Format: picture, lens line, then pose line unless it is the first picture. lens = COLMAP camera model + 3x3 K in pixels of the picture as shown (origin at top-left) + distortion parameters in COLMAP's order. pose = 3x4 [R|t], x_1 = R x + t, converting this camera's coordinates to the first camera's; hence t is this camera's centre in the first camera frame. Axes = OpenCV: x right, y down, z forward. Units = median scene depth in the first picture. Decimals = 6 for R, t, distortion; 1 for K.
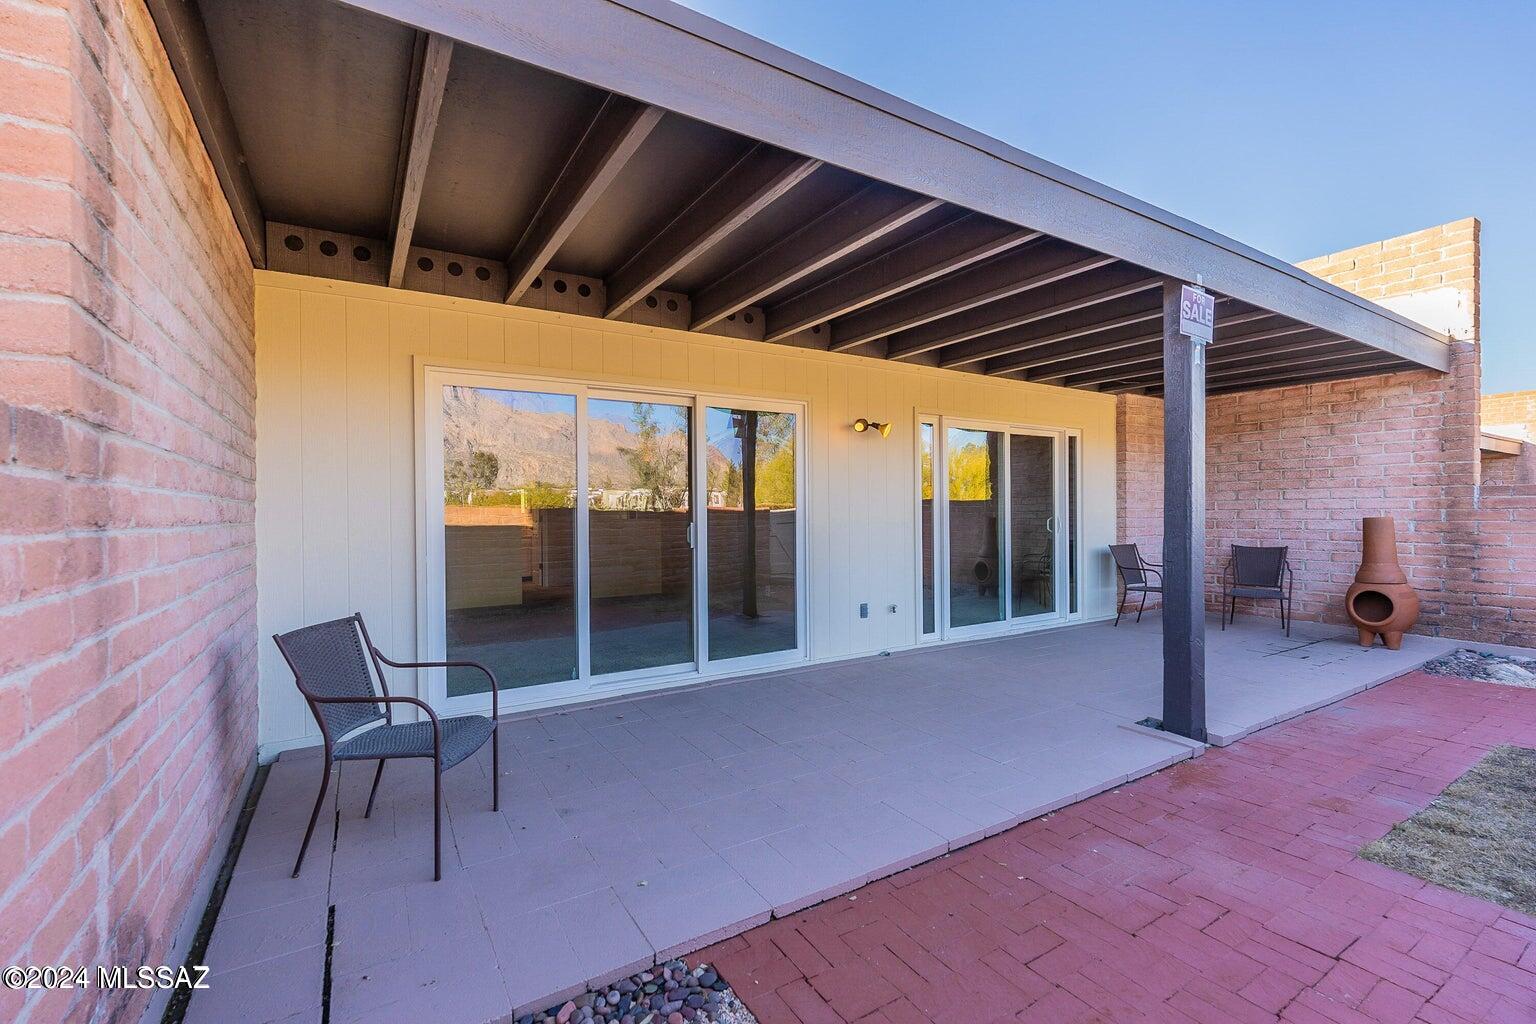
lens RADIAL K [[672.3, 0, 765.0], [0, 672.3, 511.5], [0, 0, 1]] dist [-0.004721, 0.001173]
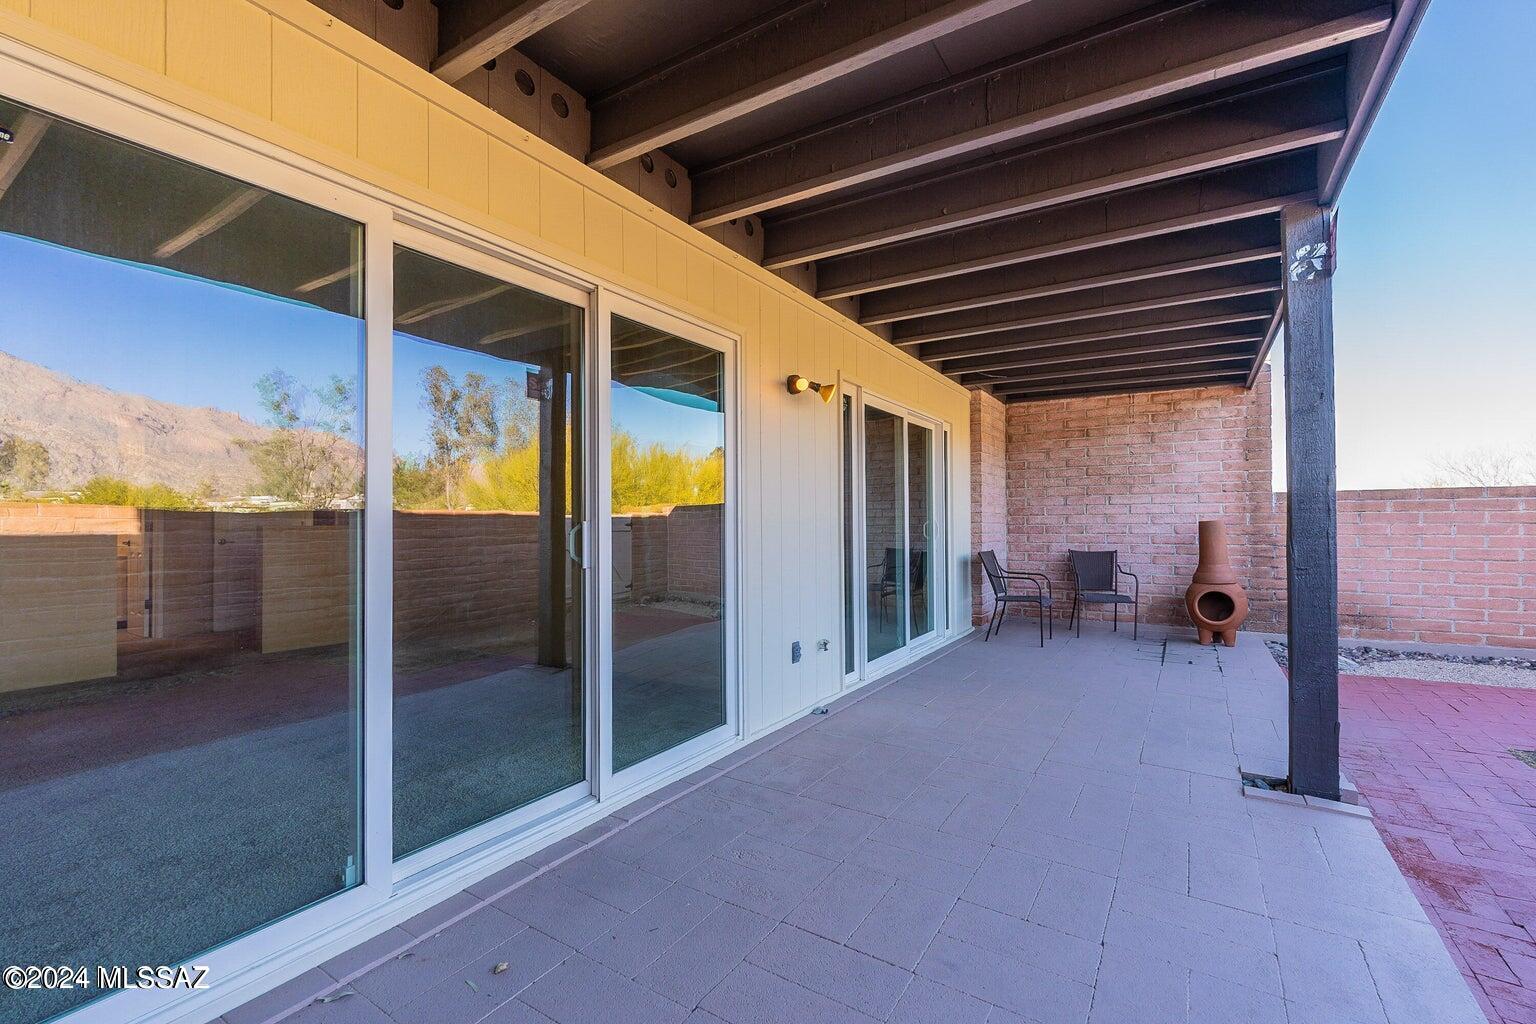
lens RADIAL K [[672.3, 0, 770.7], [0, 672.3, 517.3], [0, 0, 1]] dist [-0.004721, 0.001173]
pose [[0.897615, 0.005202, 0.440750, -0.156937], [-0.000559, 0.999943, -0.010663, 0.013751], [-0.440780, 0.009325, 0.897567, 0.335205]]
